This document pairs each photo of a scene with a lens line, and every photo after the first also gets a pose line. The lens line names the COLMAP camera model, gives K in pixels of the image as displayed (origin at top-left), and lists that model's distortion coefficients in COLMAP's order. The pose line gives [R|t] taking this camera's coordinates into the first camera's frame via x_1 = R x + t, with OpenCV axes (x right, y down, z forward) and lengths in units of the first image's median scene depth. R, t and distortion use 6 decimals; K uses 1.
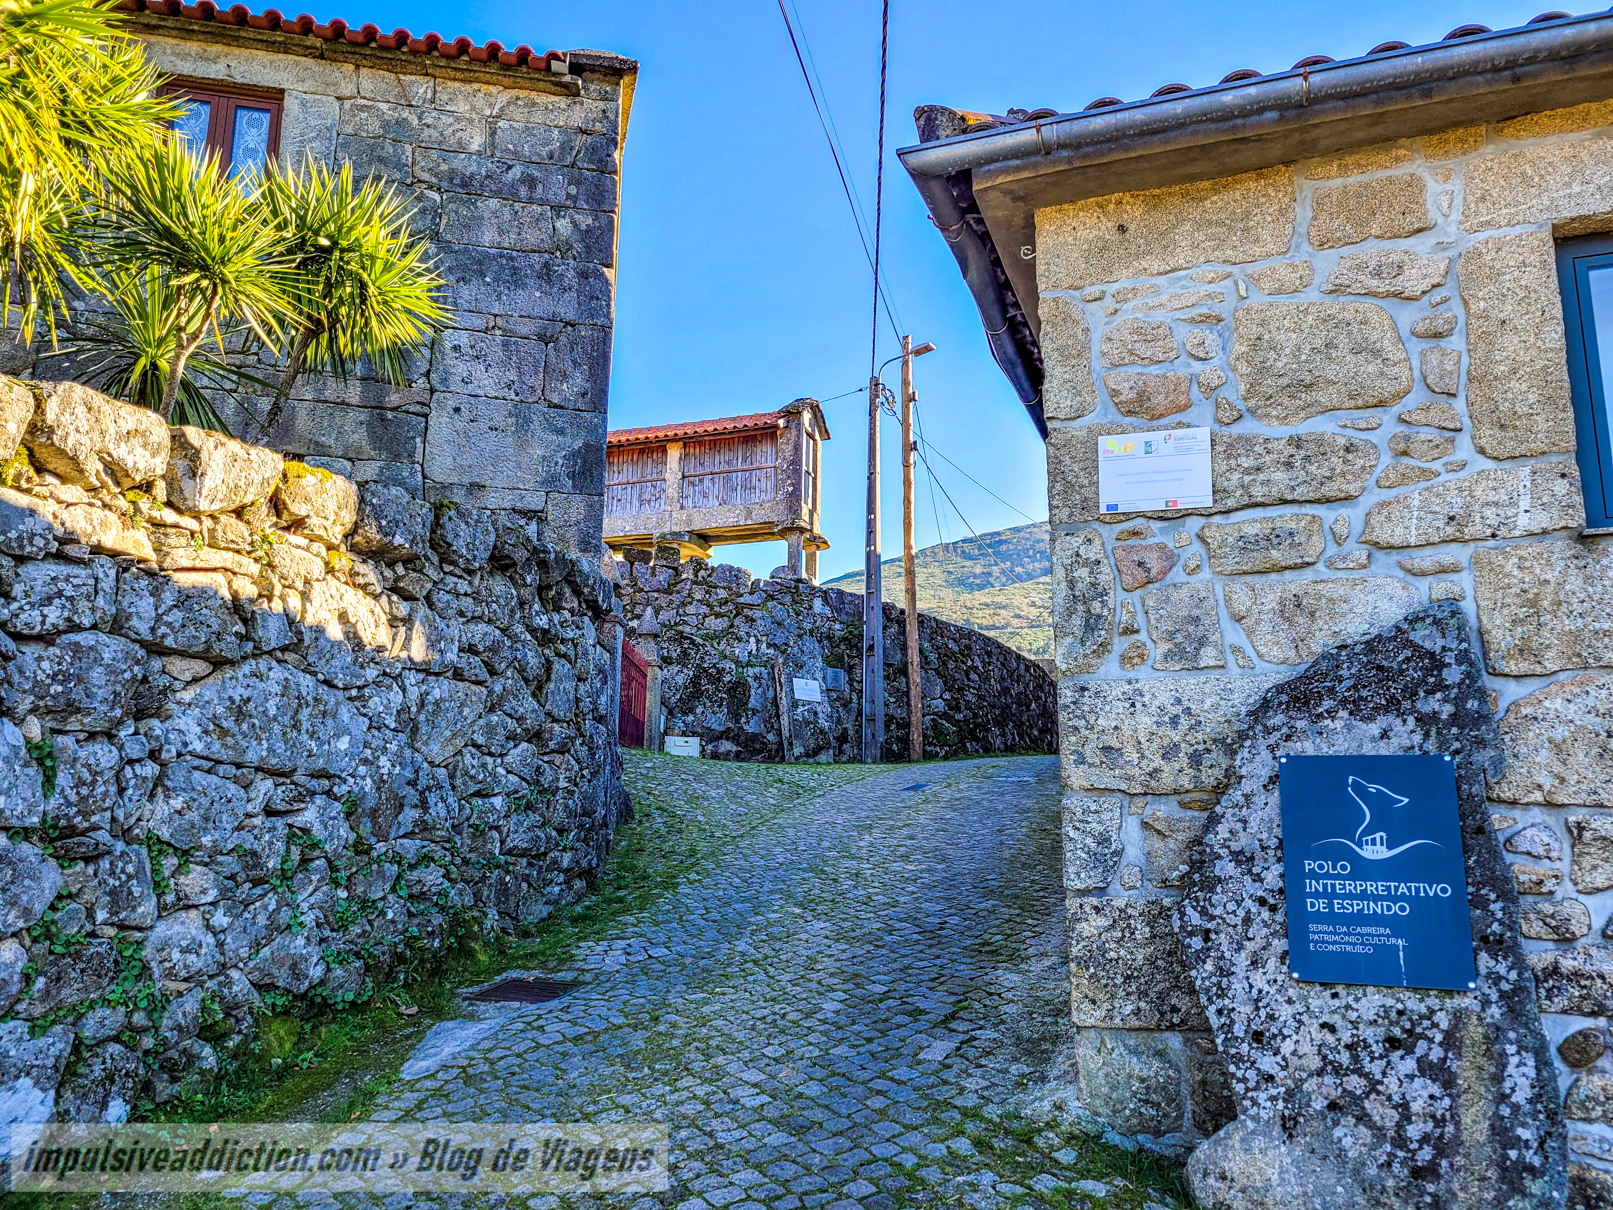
lens RADIAL K [[1226.5, 0, 816.4], [0, 1226.5, 604.7], [0, 0, 1]] dist [0.063153, -0.049300]
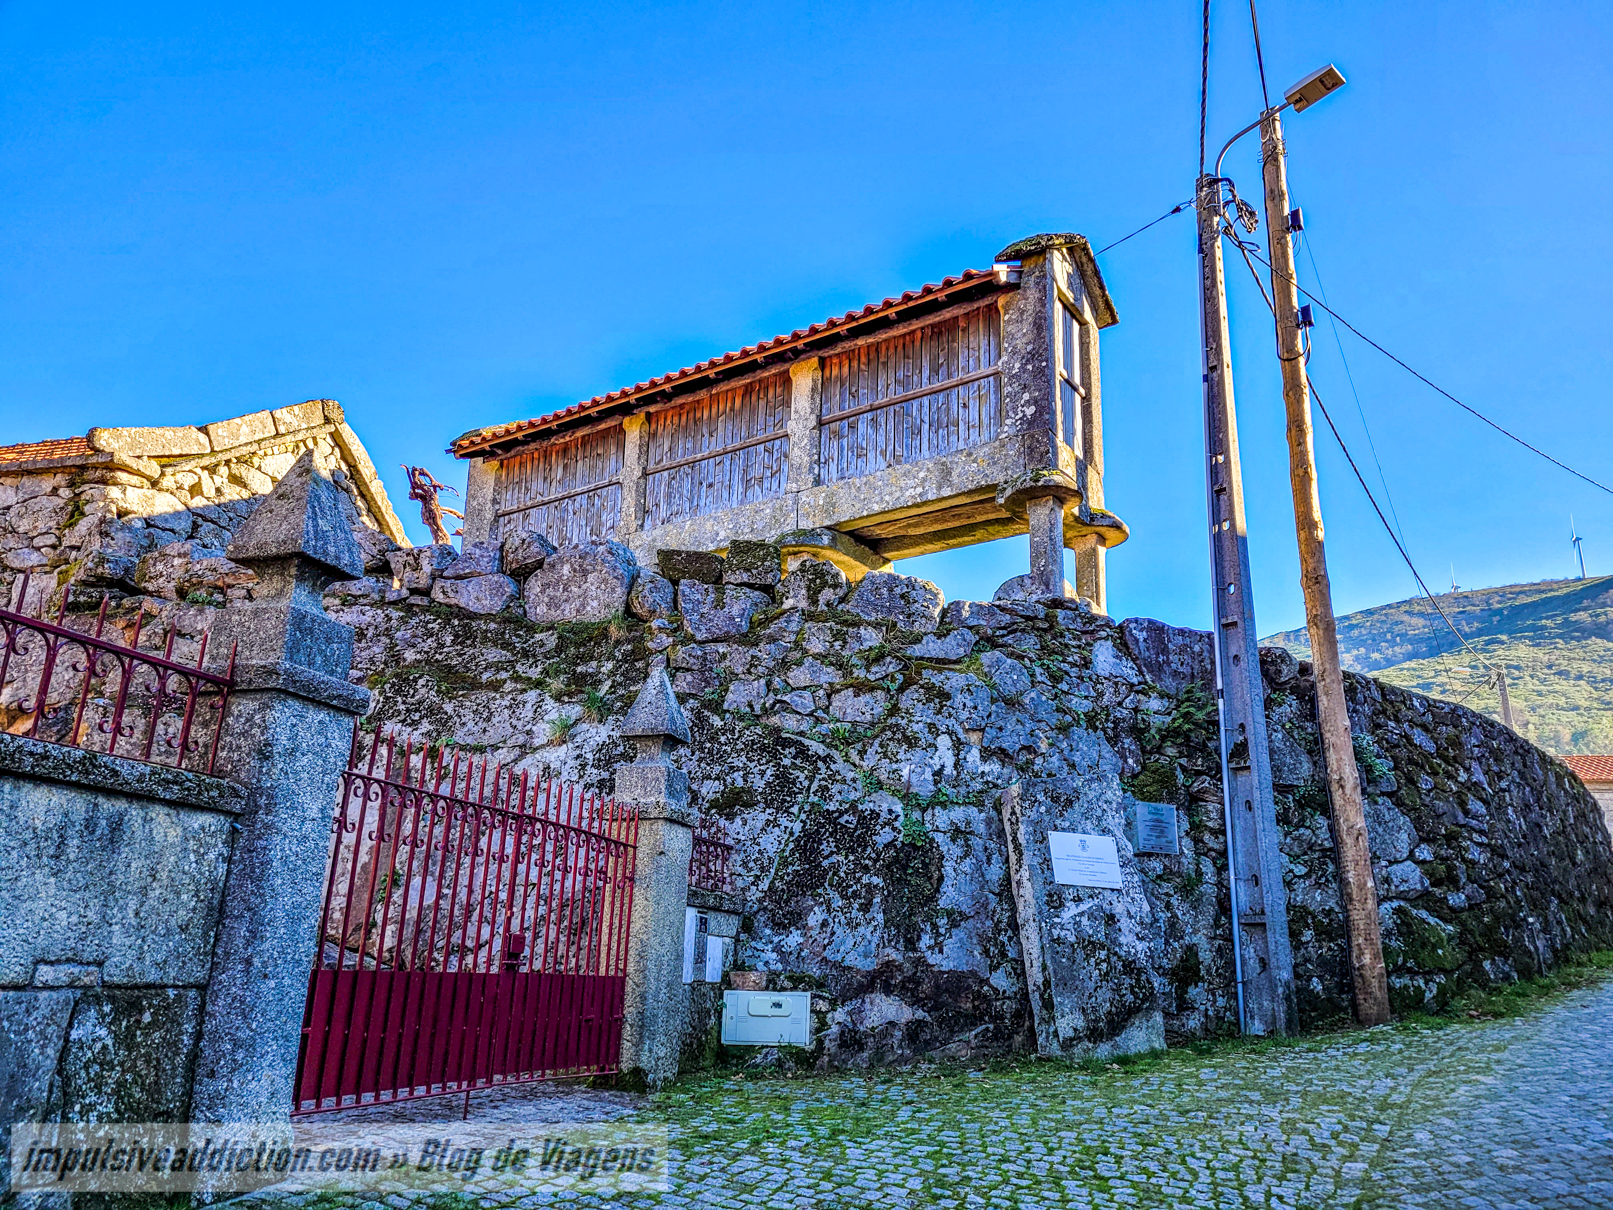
lens RADIAL K [[1226.5, 0, 802.4], [0, 1226.5, 624.0], [0, 0, 1]] dist [0.063153, -0.049300]
pose [[0.962585, -0.061529, -0.263902, 0.013503], [0.042695, 0.996153, -0.076524, 0.016833], [0.267595, 0.062393, 0.961509, 0.521266]]
